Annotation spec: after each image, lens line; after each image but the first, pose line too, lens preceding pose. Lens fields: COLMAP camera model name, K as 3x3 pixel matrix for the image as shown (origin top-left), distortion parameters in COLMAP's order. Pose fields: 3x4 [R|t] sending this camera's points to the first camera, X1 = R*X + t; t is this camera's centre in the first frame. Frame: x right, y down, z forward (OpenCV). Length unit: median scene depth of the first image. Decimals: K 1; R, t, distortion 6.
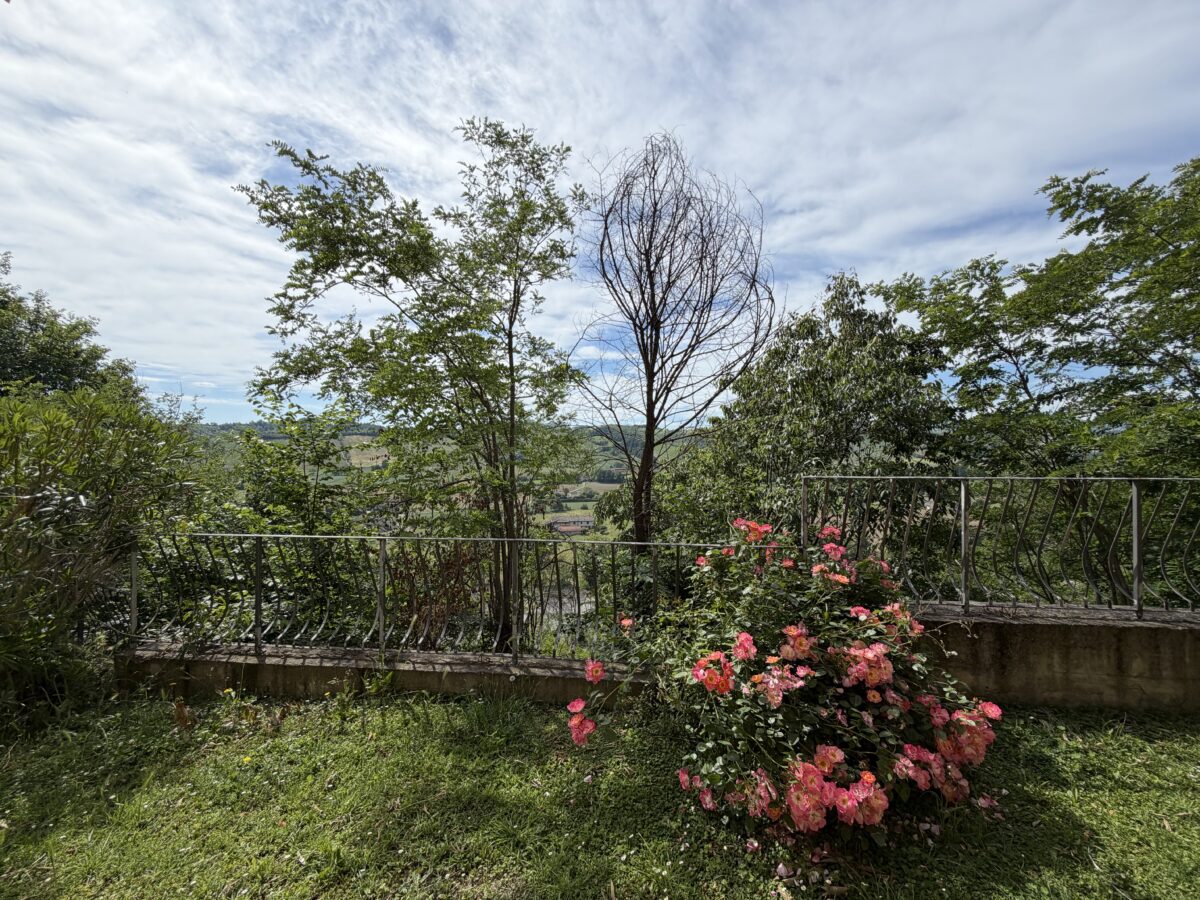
lens RADIAL K [[480.4, 0, 603.8], [0, 480.4, 448.5], [0, 0, 1]] dist [0.000934, -0.000016]
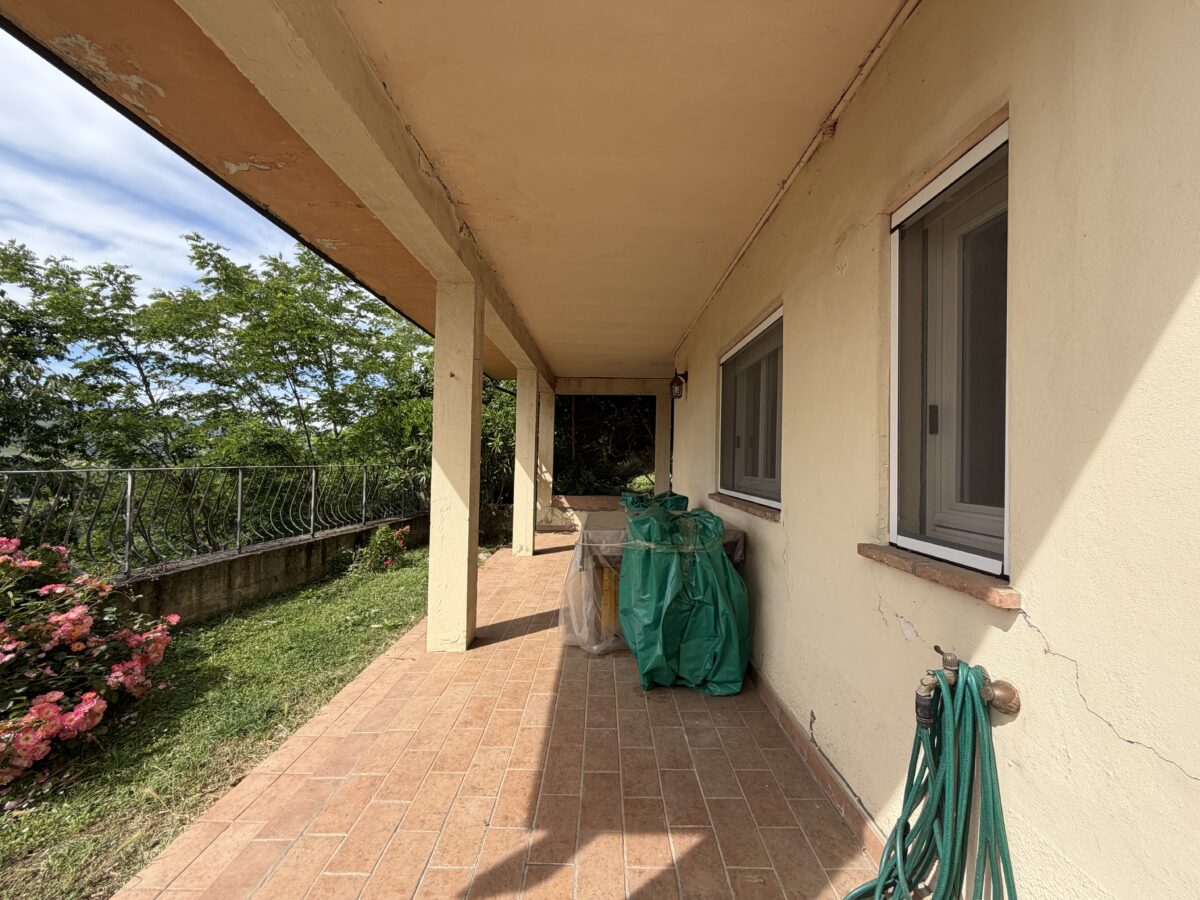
lens RADIAL K [[478.2, 0, 603.6], [0, 478.2, 448.8], [0, 0, 1]] dist [0.000495, -0.000051]
pose [[0.041661, 0.016333, 0.998998, -0.208291], [-0.031200, 0.999400, -0.015038, -0.006200], [-0.998645, -0.030542, 0.042146, -0.130797]]
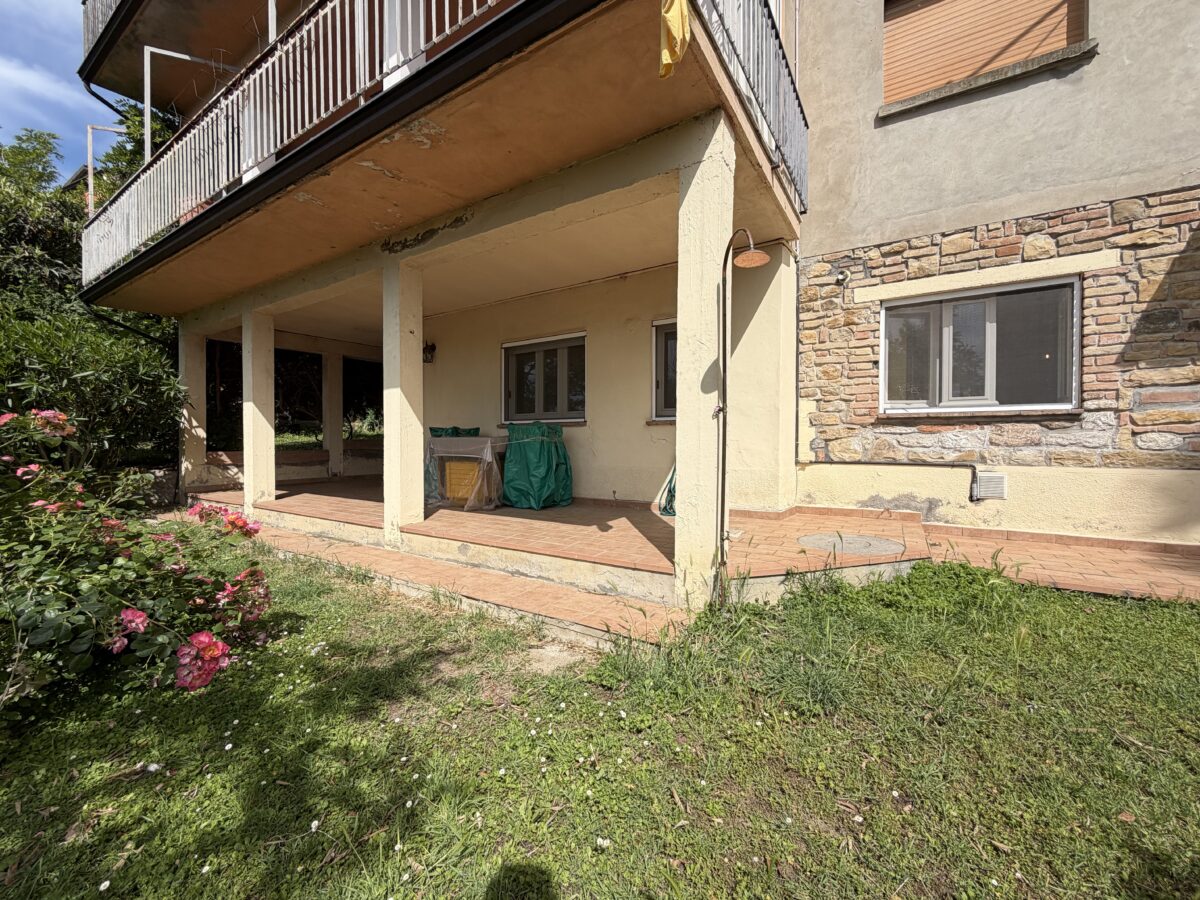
lens RADIAL K [[478.2, 0, 603.6], [0, 478.2, 448.8], [0, 0, 1]] dist [0.000495, -0.000051]
pose [[-0.820715, -0.013136, 0.571186, -0.352563], [-0.011267, 0.999913, 0.006807, 0.075400], [-0.571226, -0.000849, -0.820792, 0.439320]]
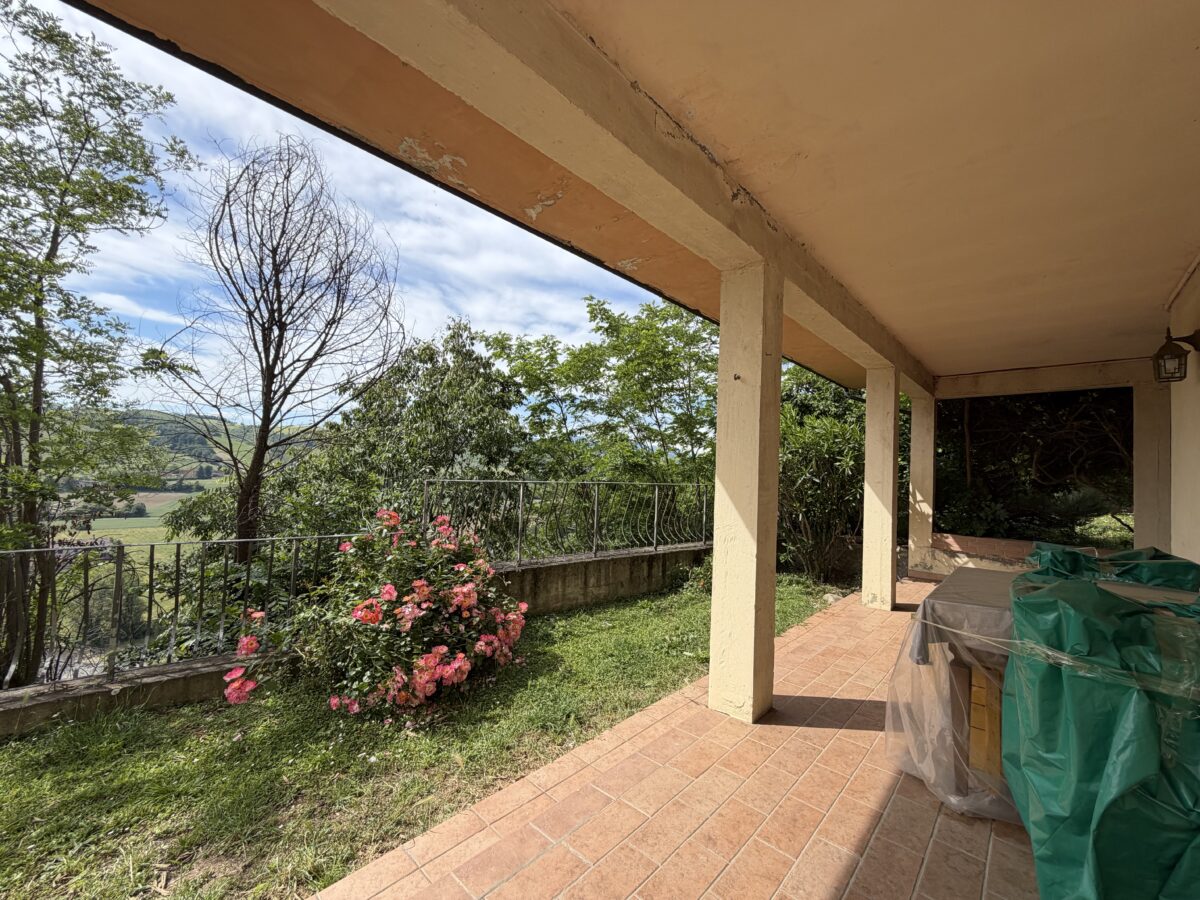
lens RADIAL K [[478.2, 0, 603.6], [0, 478.2, 448.8], [0, 0, 1]] dist [0.000495, -0.000051]
pose [[0.710348, 0.053853, 0.701788, -0.093233], [-0.044788, 0.998506, -0.031287, -0.005827], [-0.702425, -0.009207, 0.711699, -0.161897]]
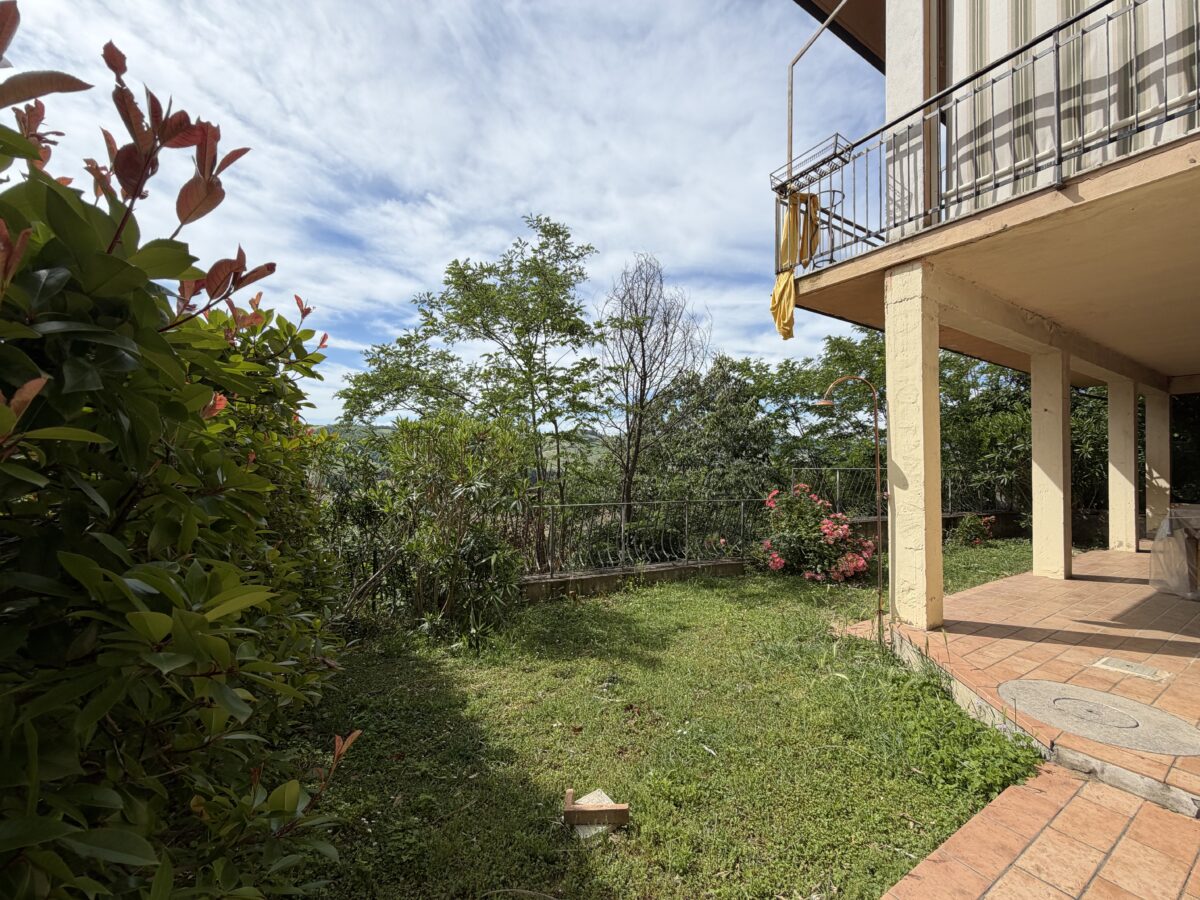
lens RADIAL K [[478.2, 0, 603.6], [0, 478.2, 448.8], [0, 0, 1]] dist [0.000495, -0.000051]
pose [[0.868548, 0.018443, 0.495262, -0.752057], [-0.014015, 0.999822, -0.012654, 0.002496], [-0.495408, 0.004050, 0.868651, -0.278853]]
